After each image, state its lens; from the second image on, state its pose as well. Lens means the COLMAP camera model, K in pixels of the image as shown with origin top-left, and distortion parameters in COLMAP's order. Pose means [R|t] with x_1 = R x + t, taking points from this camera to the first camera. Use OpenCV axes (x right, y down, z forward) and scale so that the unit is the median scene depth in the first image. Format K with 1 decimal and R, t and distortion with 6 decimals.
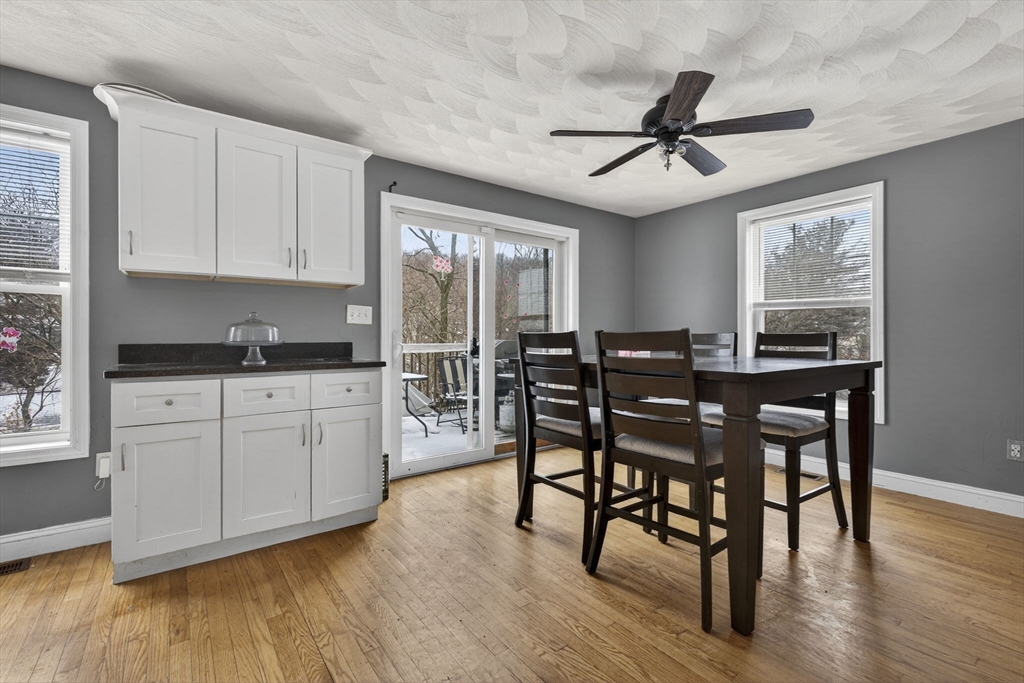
lens RADIAL K [[454.9, 0, 513.9], [0, 454.9, 336.5], [0, 0, 1]] dist [0.000838, -0.000268]
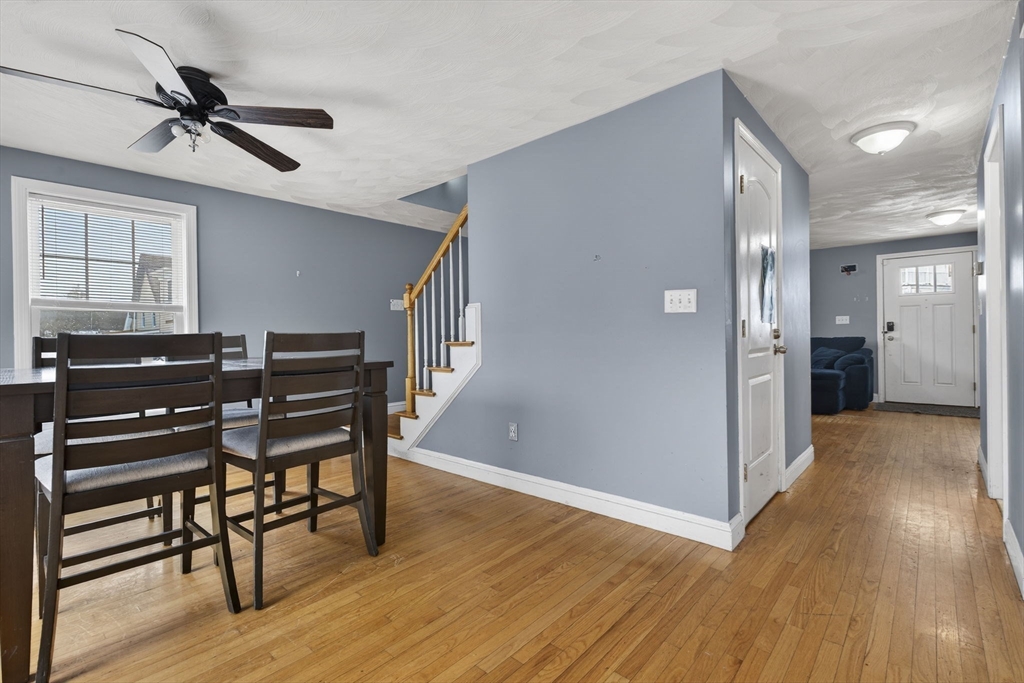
lens RADIAL K [[454.9, 0, 513.9], [0, 454.9, 336.5], [0, 0, 1]] dist [0.000838, -0.000268]
pose [[-0.190612, -0.000604, 0.981665, -0.682944], [0.012913, 0.999912, 0.003123, -0.001210], [-0.981581, 0.013271, -0.190587, 0.590117]]
